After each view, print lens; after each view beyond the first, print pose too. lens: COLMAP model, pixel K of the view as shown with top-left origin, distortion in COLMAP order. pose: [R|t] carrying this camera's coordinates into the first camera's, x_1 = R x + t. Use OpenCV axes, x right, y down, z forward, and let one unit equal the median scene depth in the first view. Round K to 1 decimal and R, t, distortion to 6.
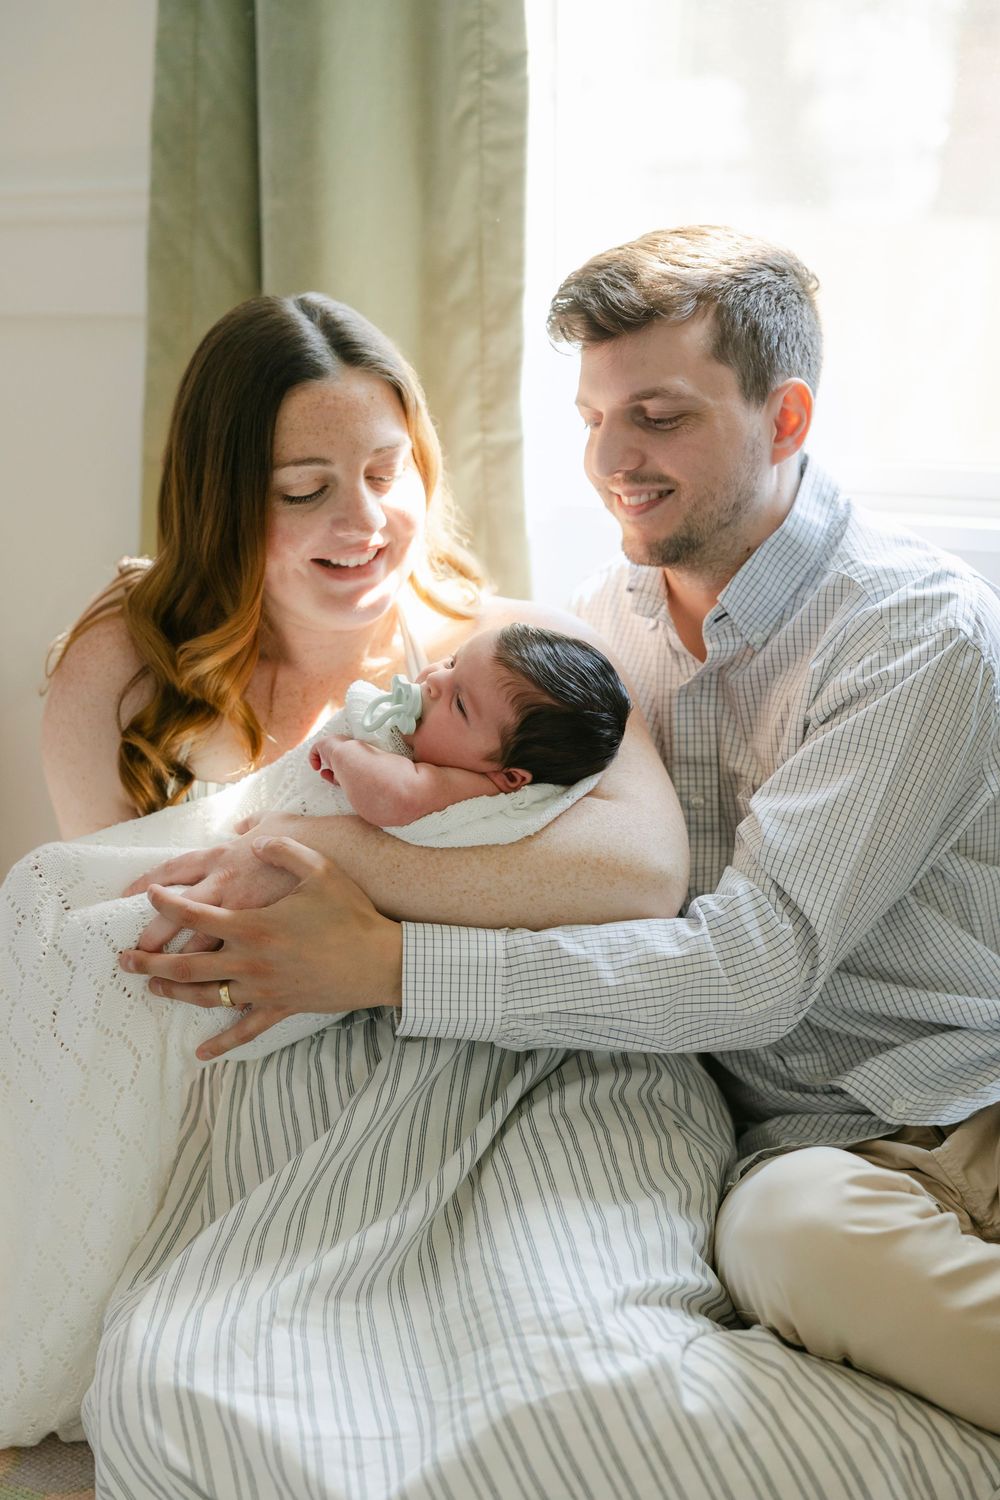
lens RADIAL K [[2537.1, 0, 500.0], [0, 2537.1, 750.0], [0, 0, 1]] dist [-0.037377, -0.080179]
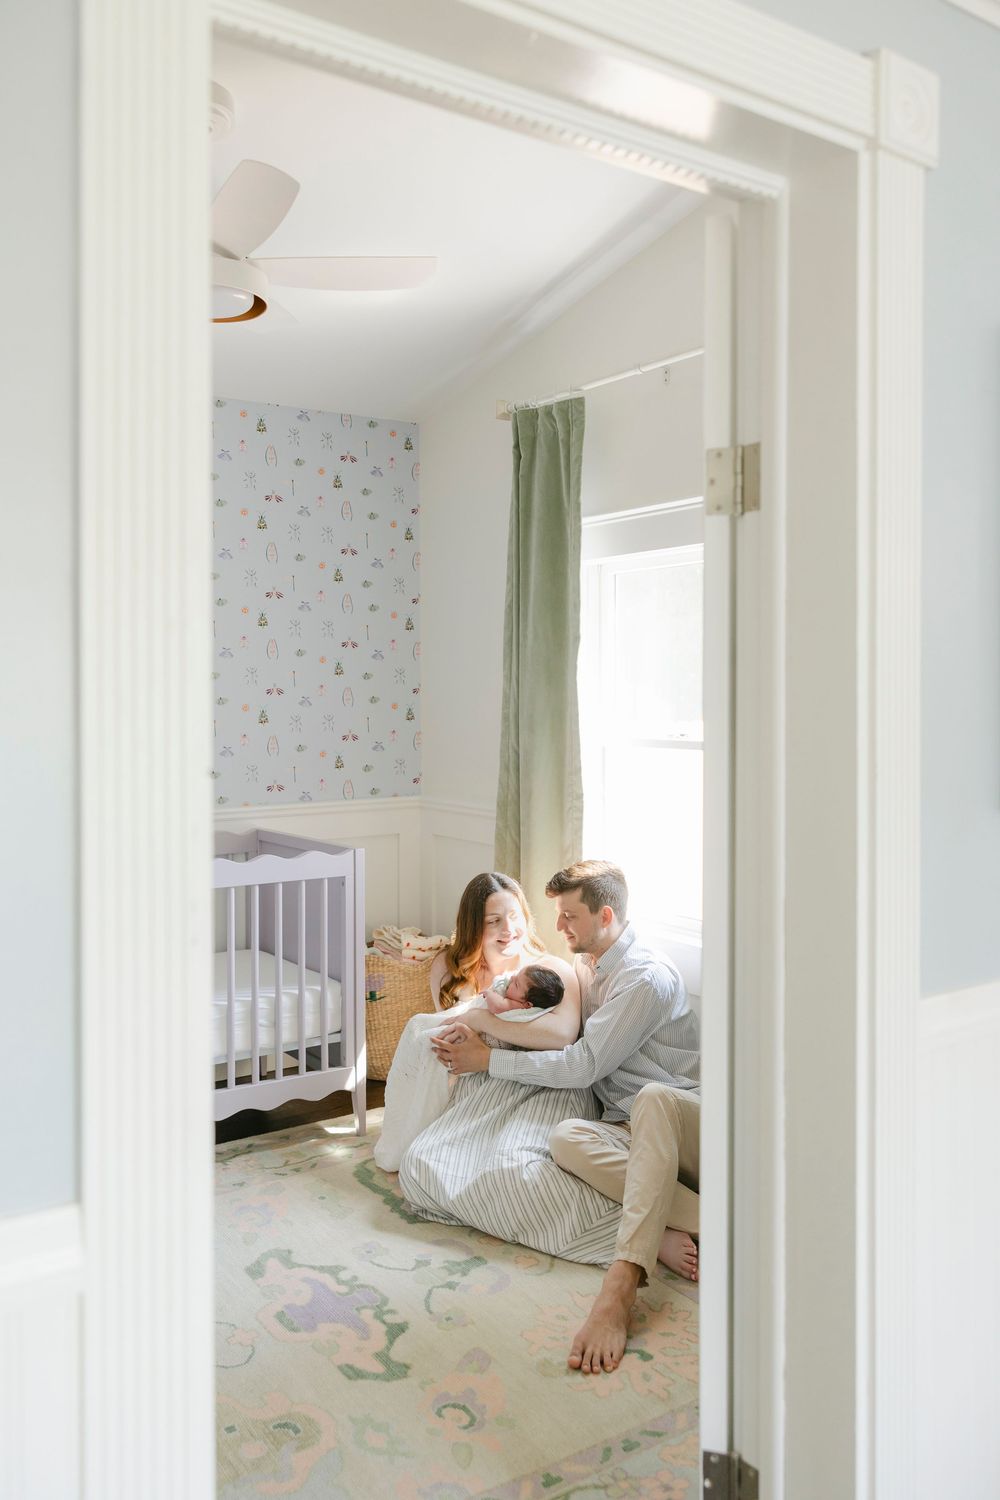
lens RADIAL K [[1246.2, 0, 500.0], [0, 1246.2, 750.0], [0, 0, 1]] dist [0.002237, 0.000370]
pose [[0.944652, 0.039838, -0.325646, 0.538195], [-0.085485, 0.988201, -0.127088, -0.123533], [0.316740, 0.147892, 0.936912, -0.779907]]
